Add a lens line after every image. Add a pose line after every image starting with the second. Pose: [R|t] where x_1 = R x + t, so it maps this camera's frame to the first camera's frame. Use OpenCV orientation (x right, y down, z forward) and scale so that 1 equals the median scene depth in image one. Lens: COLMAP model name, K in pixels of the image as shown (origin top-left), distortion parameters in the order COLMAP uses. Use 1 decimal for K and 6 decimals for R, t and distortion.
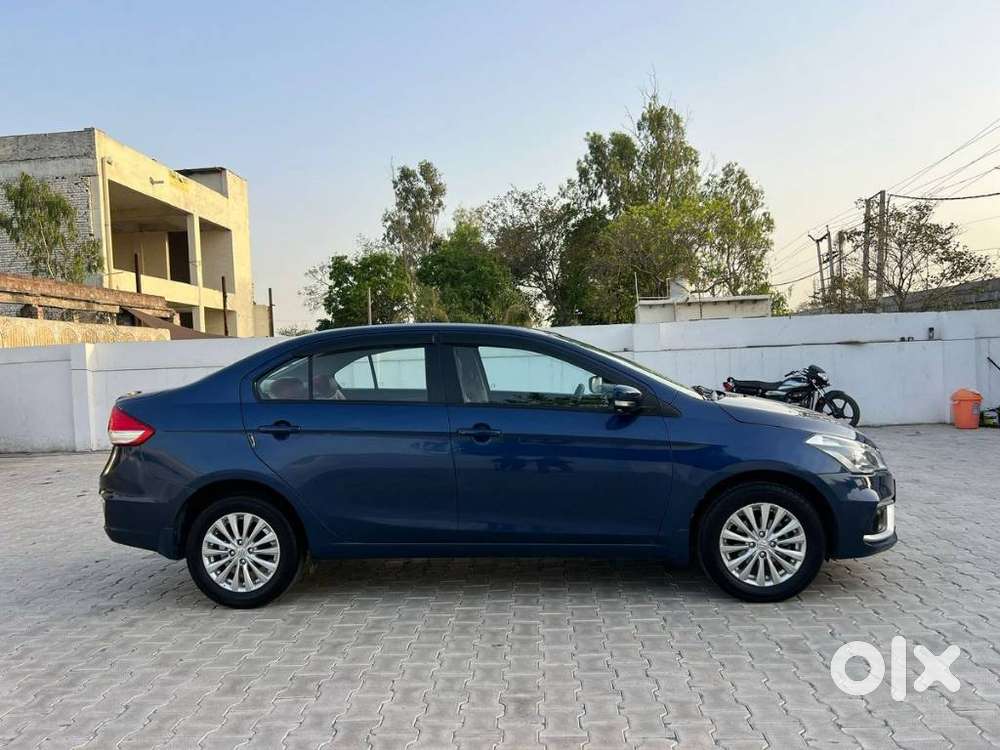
lens RADIAL K [[751.9, 0, 494.3], [0, 751.9, 382.0], [0, 0, 1]] dist [0.071286, -0.113499]
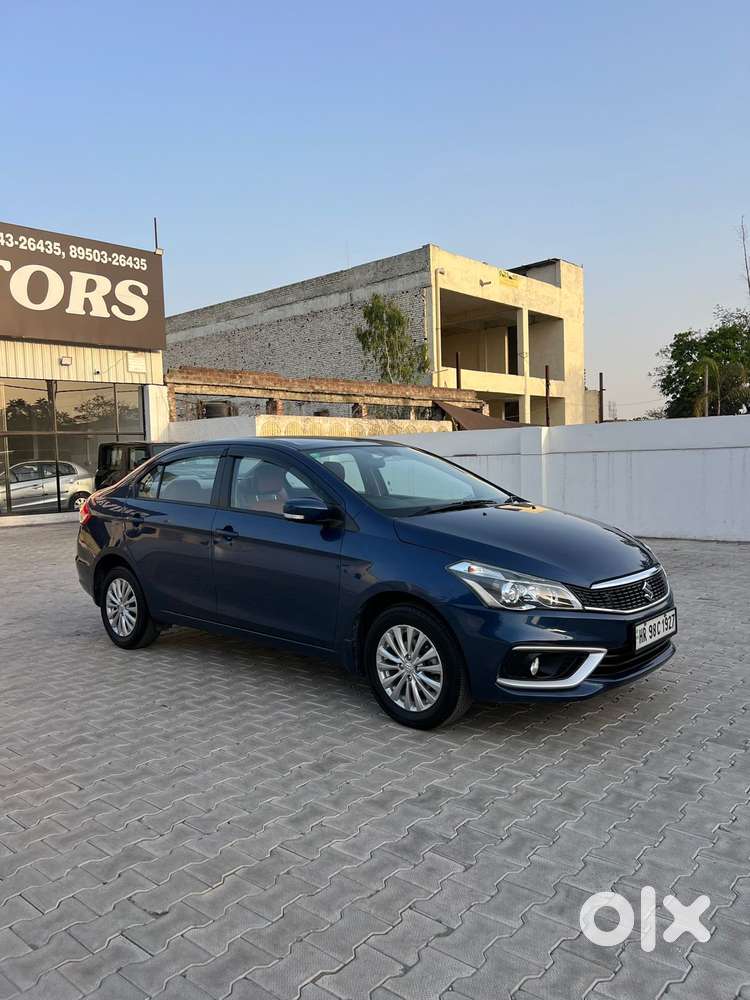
lens RADIAL K [[751.9, 0, 372.1], [0, 751.9, 500.7], [0, 0, 1]] dist [0.071286, -0.113499]
pose [[0.788738, 0.044301, -0.613131, 0.127401], [-0.014403, 0.998458, 0.053614, -0.007104], [0.614561, -0.033456, 0.788160, 0.030933]]
